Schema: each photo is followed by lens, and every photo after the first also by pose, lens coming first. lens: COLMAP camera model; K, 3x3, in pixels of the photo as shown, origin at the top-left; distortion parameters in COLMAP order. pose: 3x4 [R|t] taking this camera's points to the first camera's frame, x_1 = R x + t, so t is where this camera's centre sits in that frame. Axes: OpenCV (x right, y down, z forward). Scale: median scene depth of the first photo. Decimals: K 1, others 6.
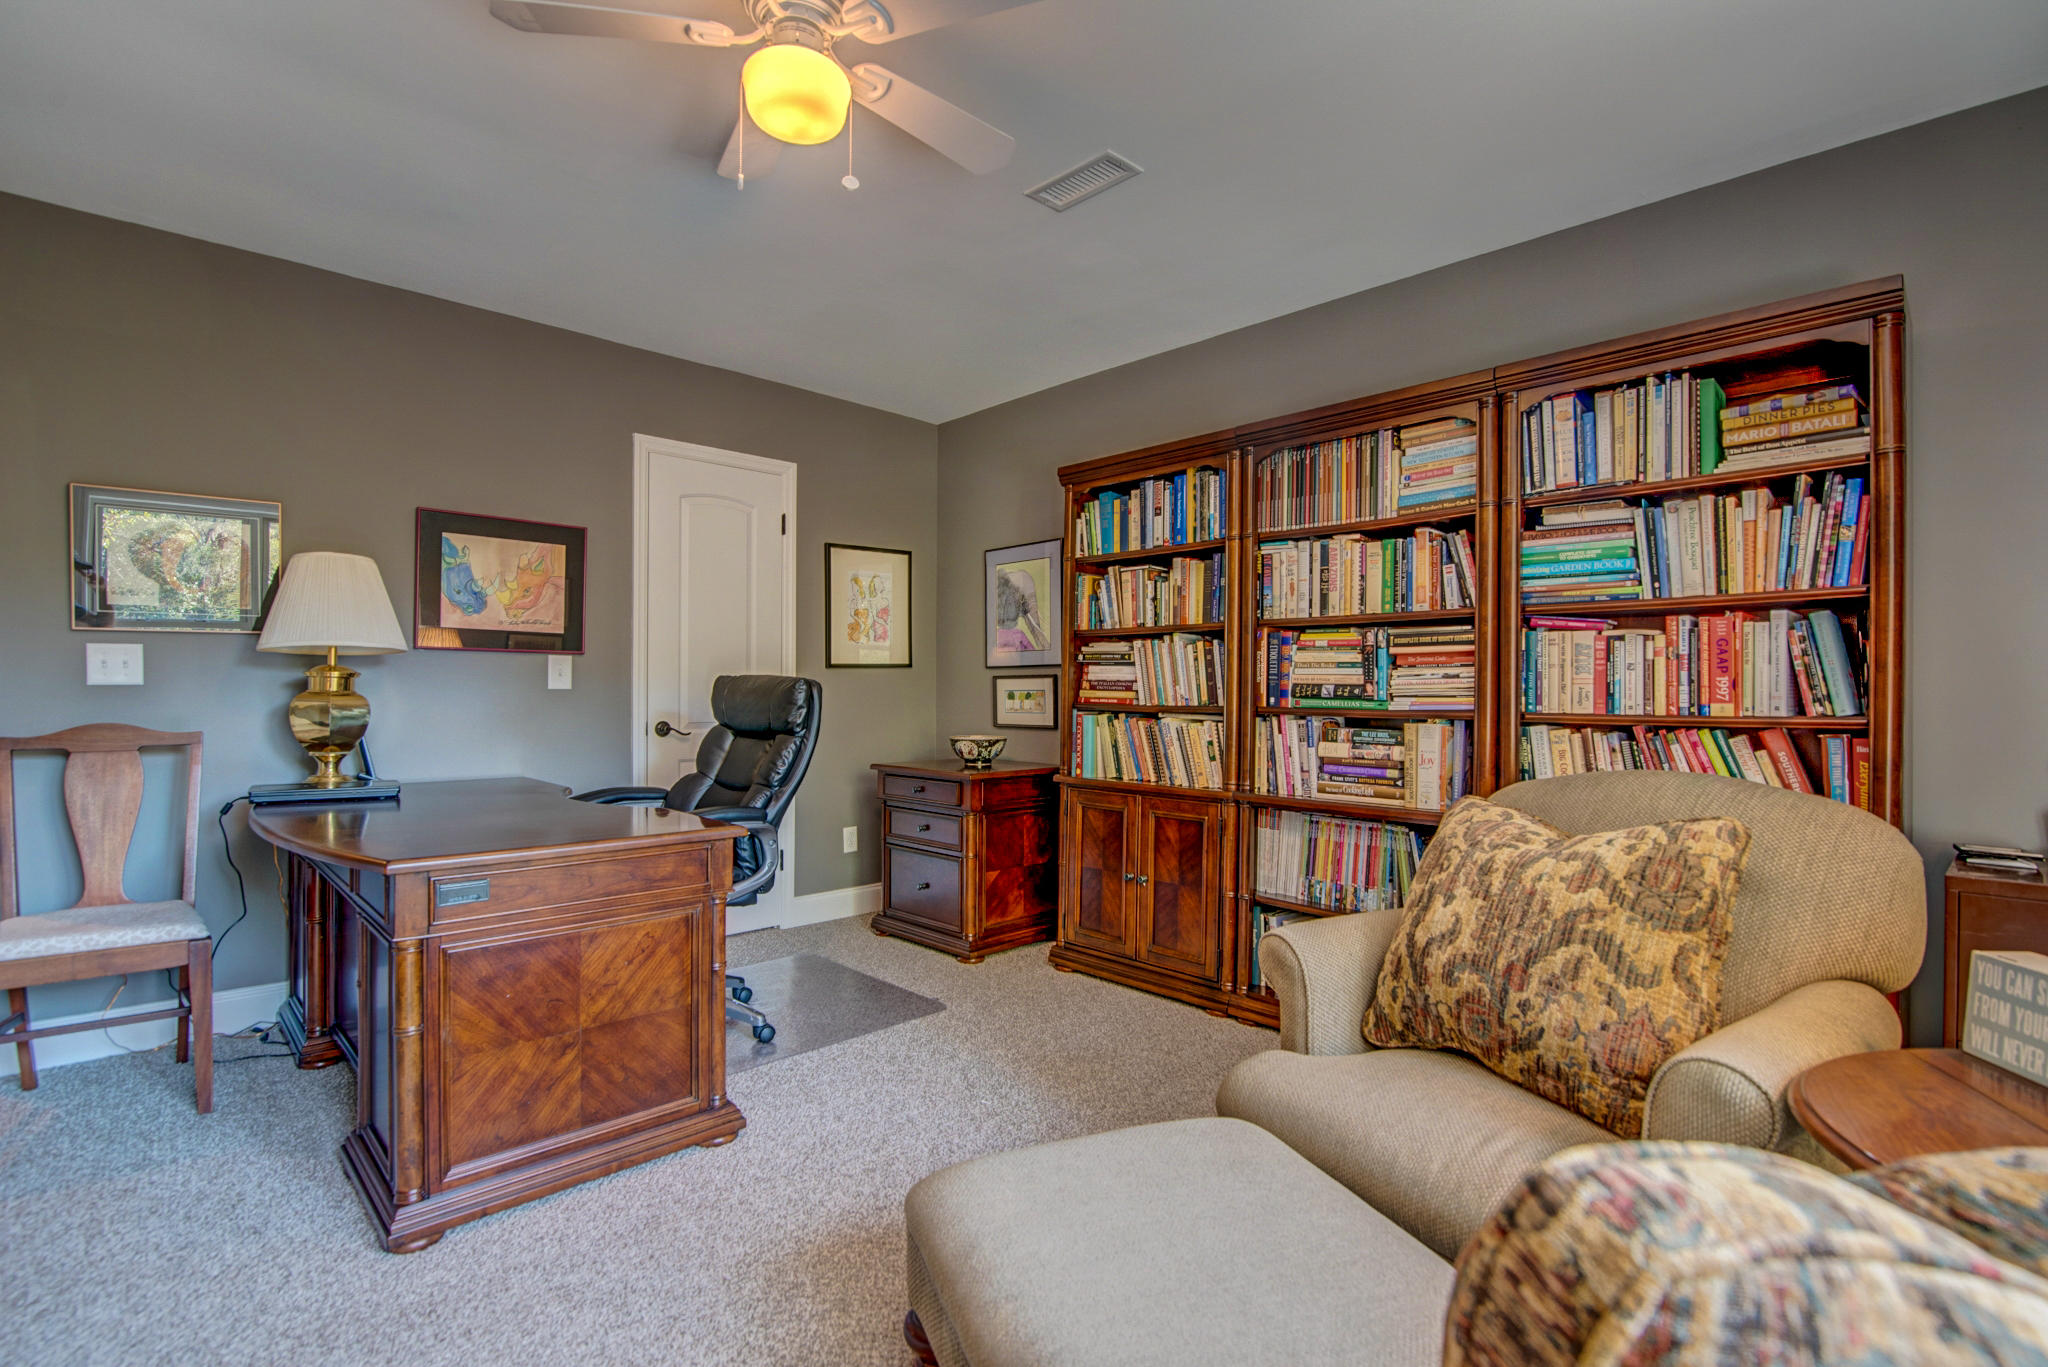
lens RADIAL K [[947.7, 0, 1019.7], [0, 947.7, 689.7], [0, 0, 1]] dist [-0.021151, 0.001421]
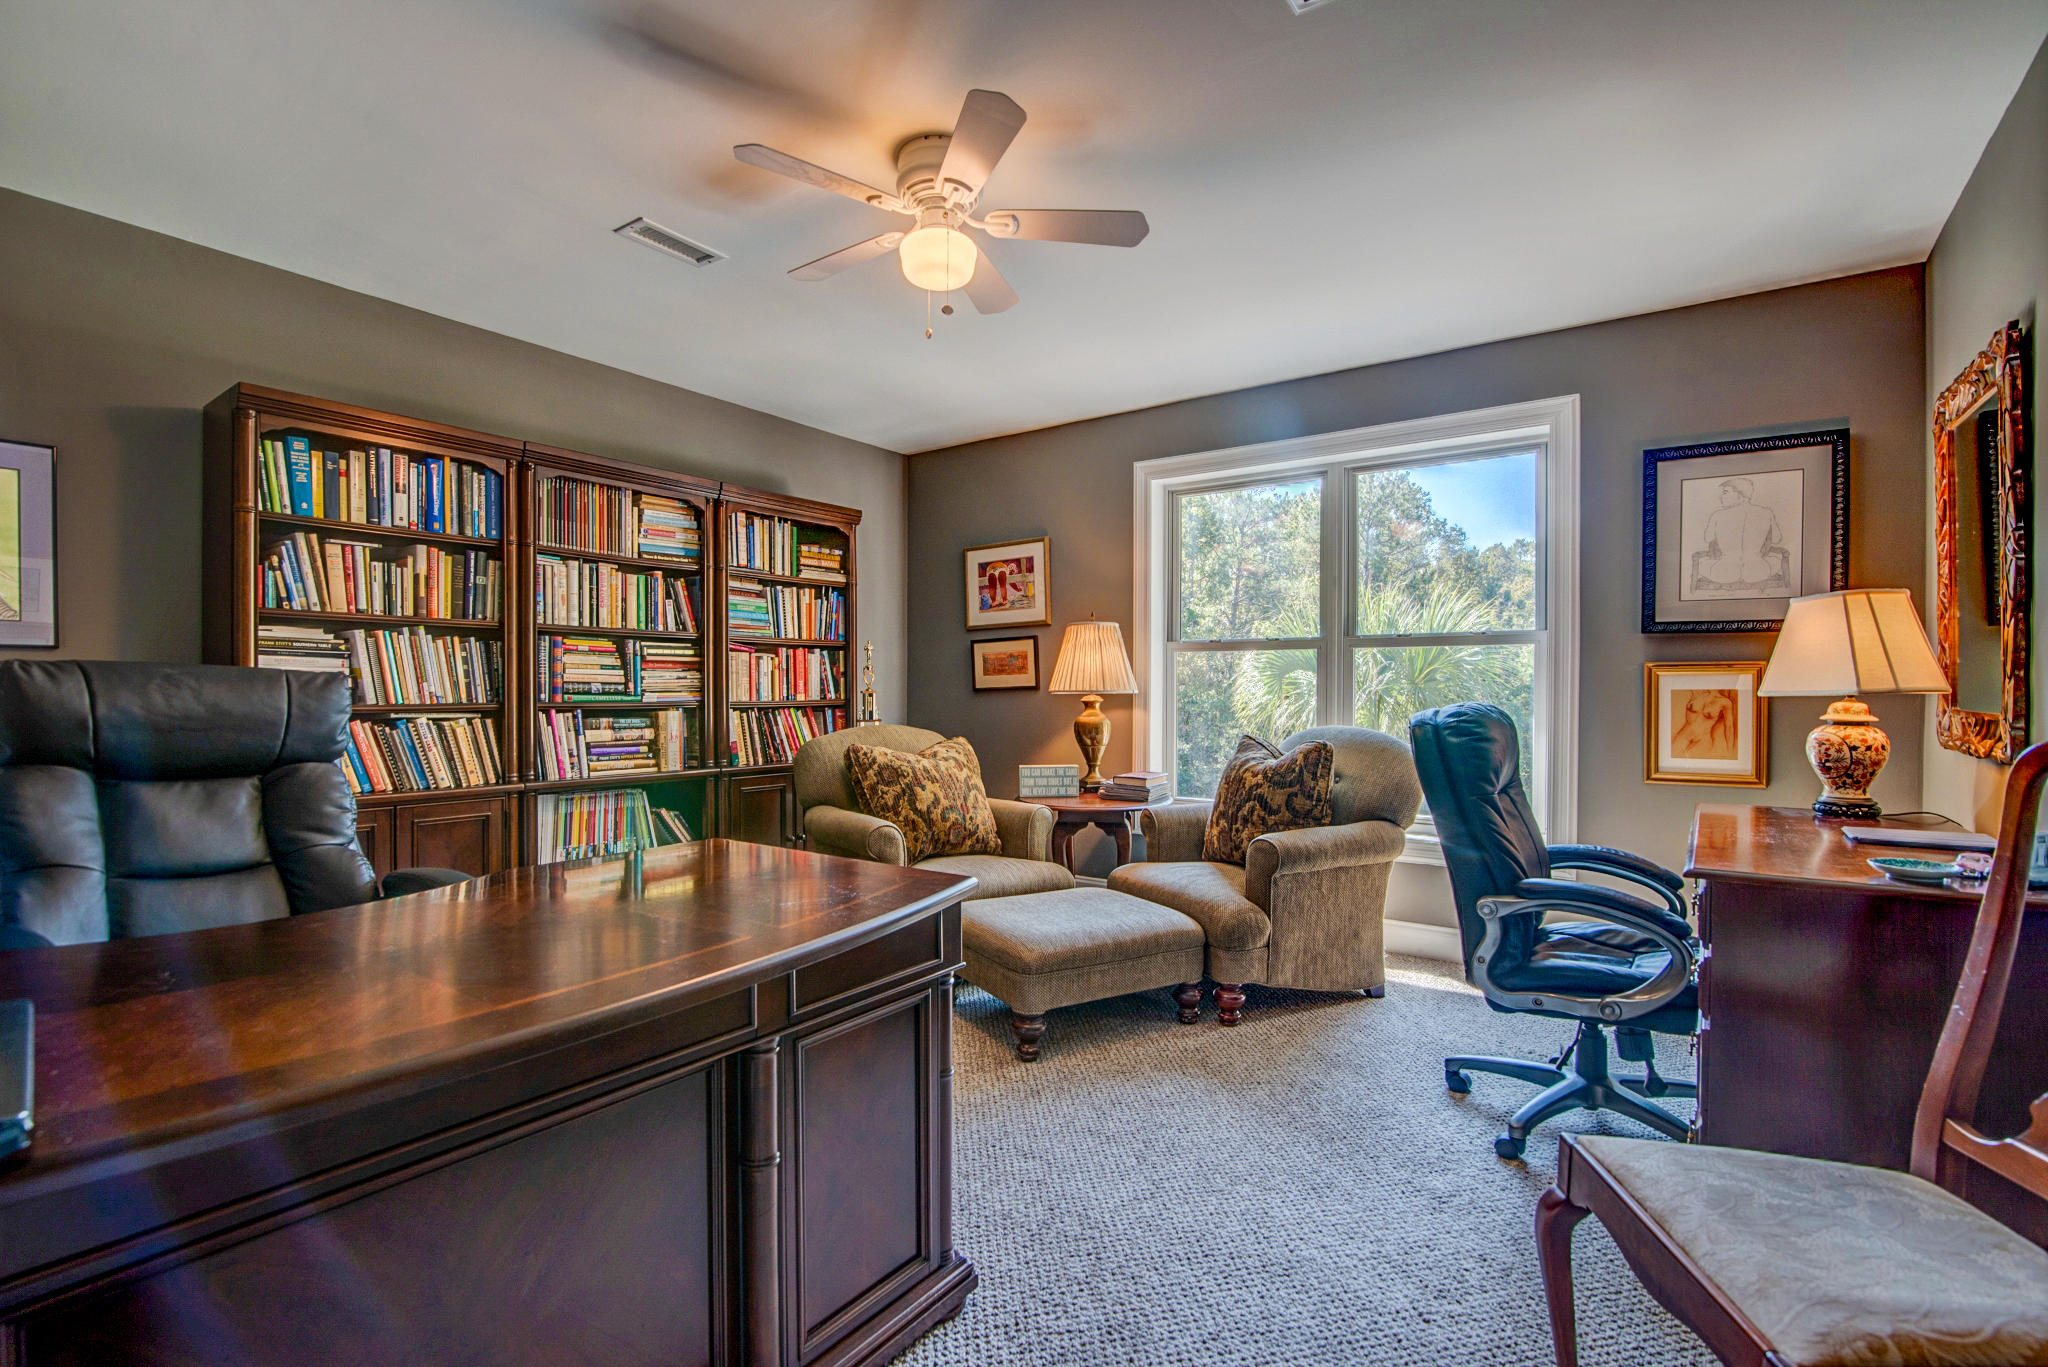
lens RADIAL K [[947.7, 0, 1019.7], [0, 947.7, 689.7], [0, 0, 1]] dist [-0.021151, 0.001421]
pose [[-0.176528, -0.005582, 0.984280, -0.965501], [-0.003649, 0.999981, 0.005016, -0.004623], [-0.984289, -0.002706, -0.176545, 0.668323]]
